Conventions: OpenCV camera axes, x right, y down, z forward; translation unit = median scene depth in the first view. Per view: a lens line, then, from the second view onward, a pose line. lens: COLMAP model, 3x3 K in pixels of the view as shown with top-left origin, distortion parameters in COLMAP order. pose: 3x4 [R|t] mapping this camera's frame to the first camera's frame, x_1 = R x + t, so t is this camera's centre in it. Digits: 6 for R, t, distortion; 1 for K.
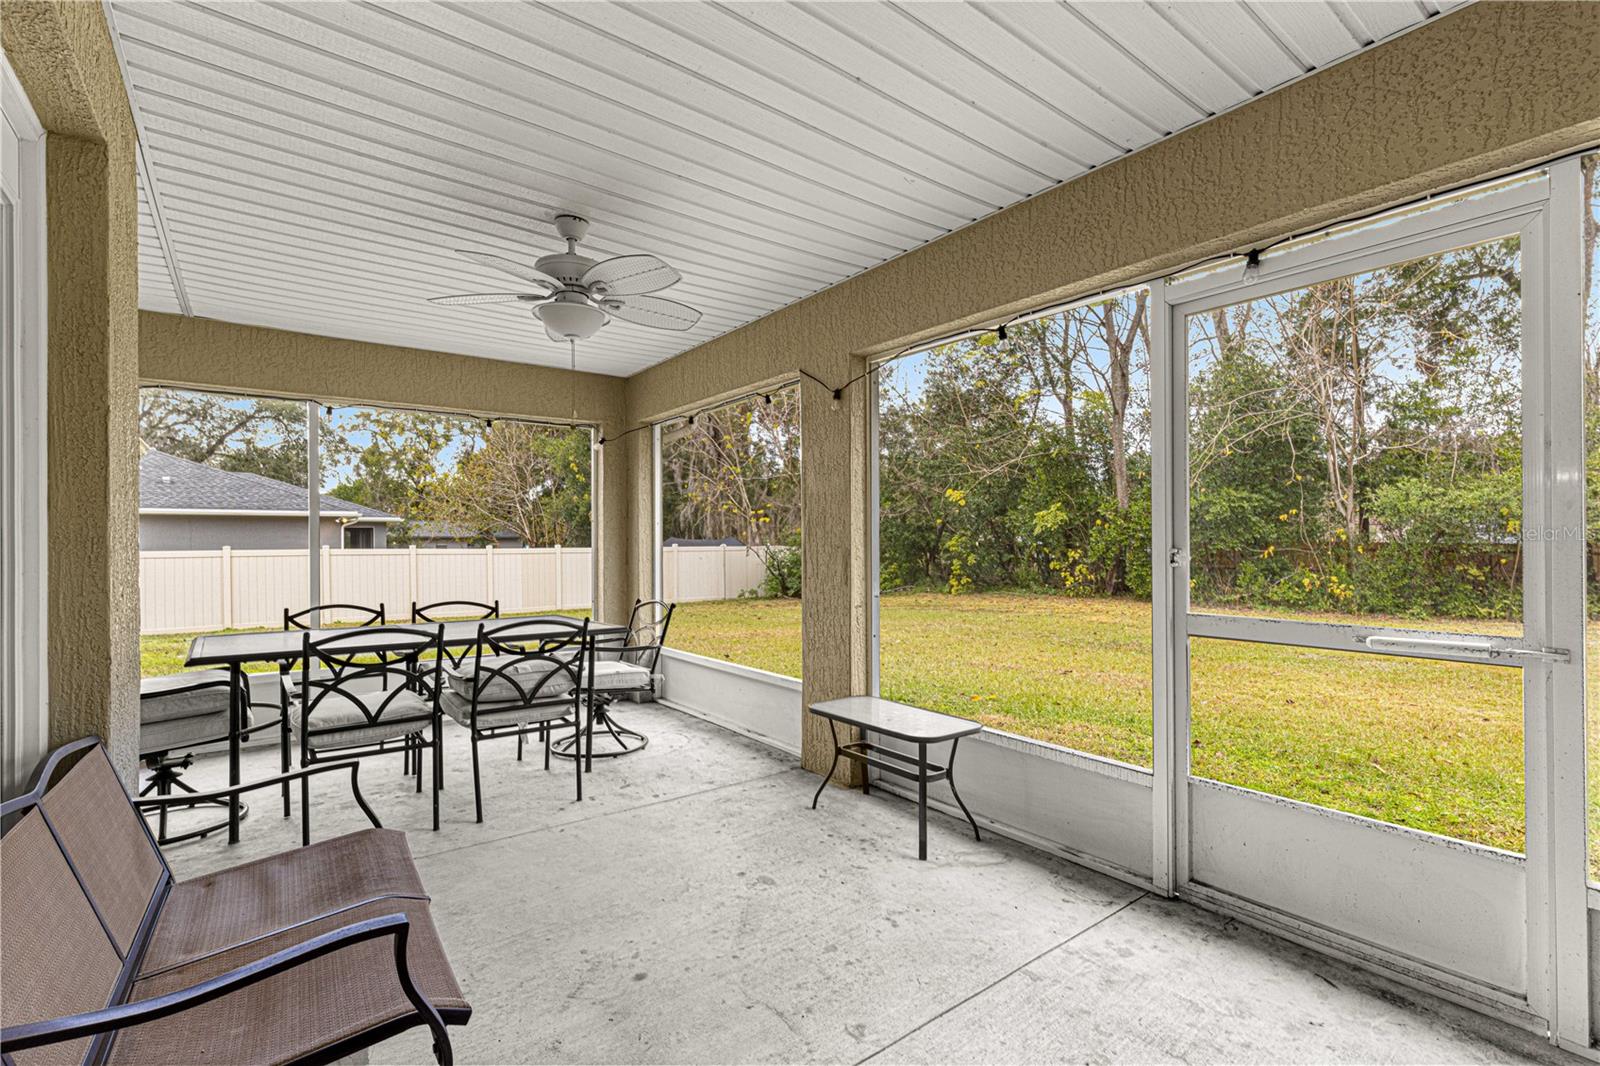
lens RADIAL K [[717.7, 0, 813.8], [0, 717.7, 539.5], [0, 0, 1]] dist [0.010712, -0.003550]
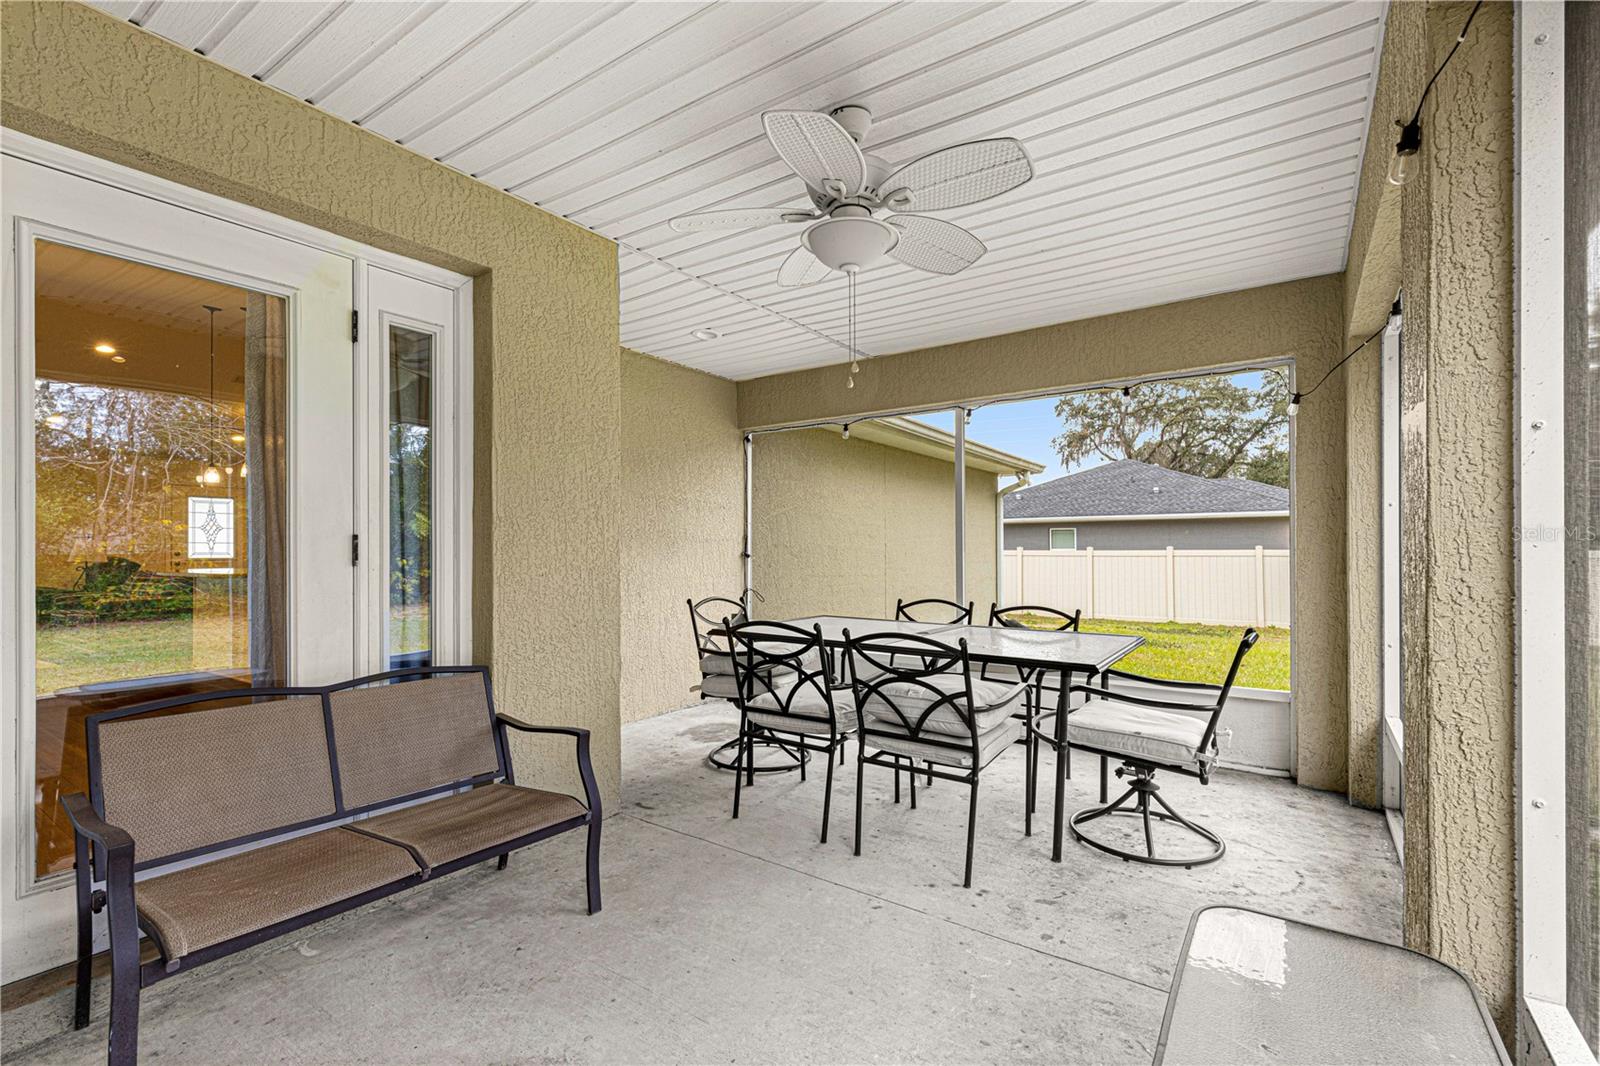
lens RADIAL K [[717.7, 0, 803.0], [0, 717.7, 542.6], [0, 0, 1]] dist [0.010712, -0.003550]
pose [[0.294659, -0.002051, -0.955600, 0.236991], [0.004593, 0.999989, -0.000730, 0.007414], [0.955592, -0.004174, 0.294665, 0.449448]]
